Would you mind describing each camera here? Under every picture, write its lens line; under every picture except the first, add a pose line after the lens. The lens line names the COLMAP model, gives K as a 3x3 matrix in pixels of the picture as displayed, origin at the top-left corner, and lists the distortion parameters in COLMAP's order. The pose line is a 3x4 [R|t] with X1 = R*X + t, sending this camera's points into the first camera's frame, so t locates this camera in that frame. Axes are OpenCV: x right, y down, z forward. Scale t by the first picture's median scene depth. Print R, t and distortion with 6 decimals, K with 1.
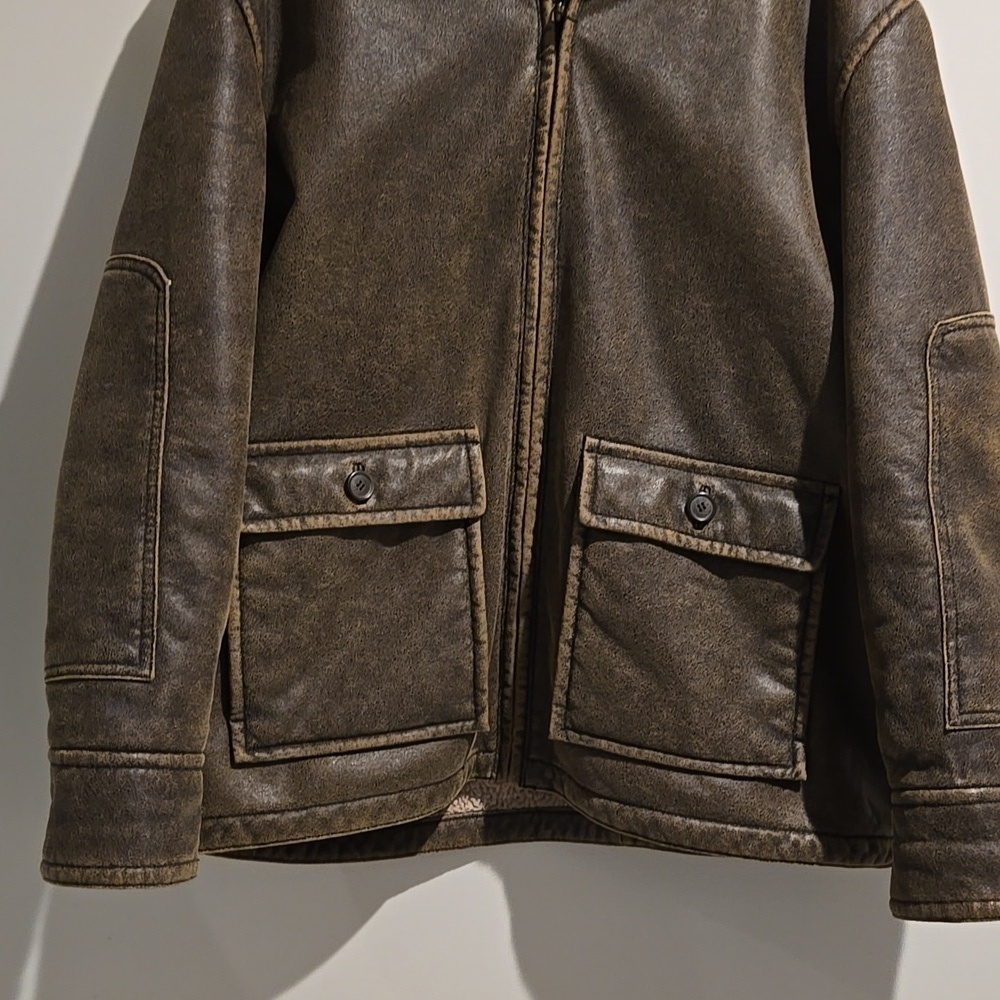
lens RADIAL K [[1205.1, 0, 500.0], [0, 1205.1, 500.0], [0, 0, 1]] dist [-0.011054, -0.022595]
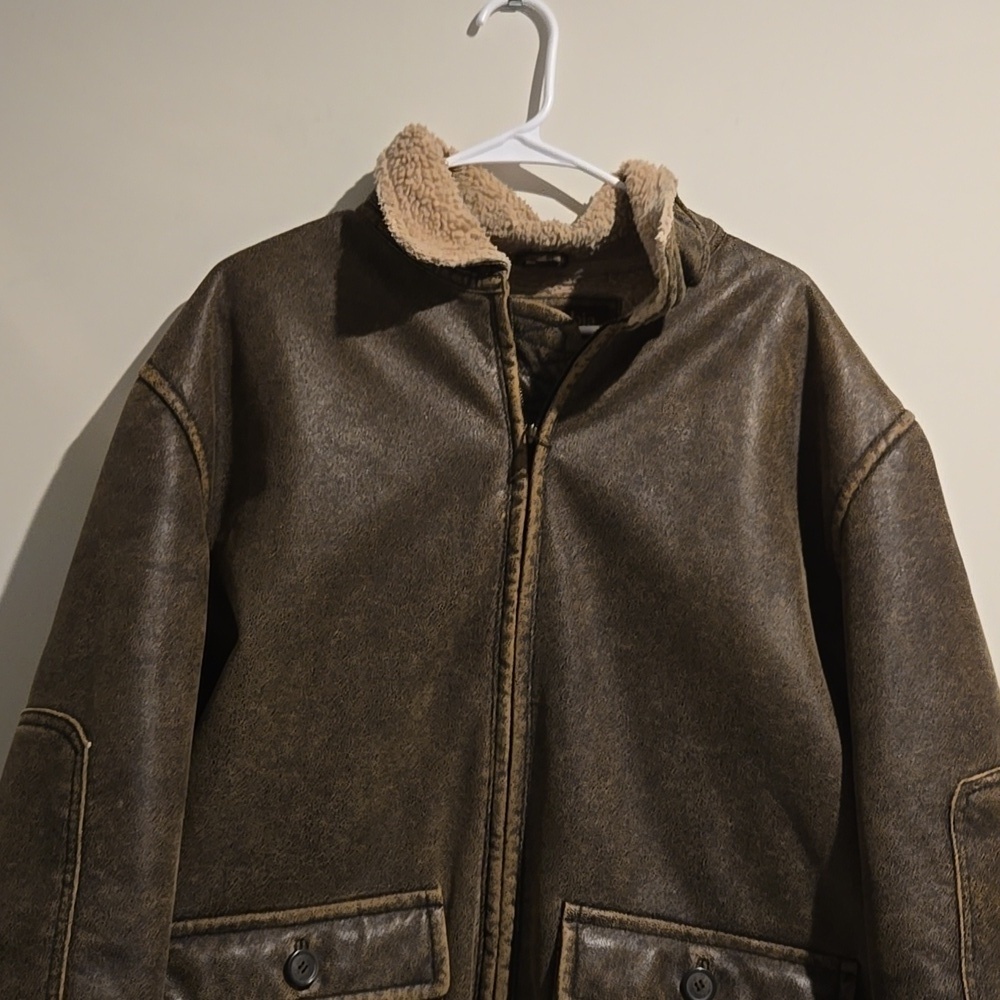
lens RADIAL K [[1205.1, 0, 500.0], [0, 1205.1, 500.0], [0, 0, 1]] dist [-0.011054, -0.022595]
pose [[0.999962, 0.001919, 0.008460, 0.017108], [-0.000310, 0.982500, -0.186260, -0.181551], [-0.008669, 0.186251, 0.982464, 0.094382]]
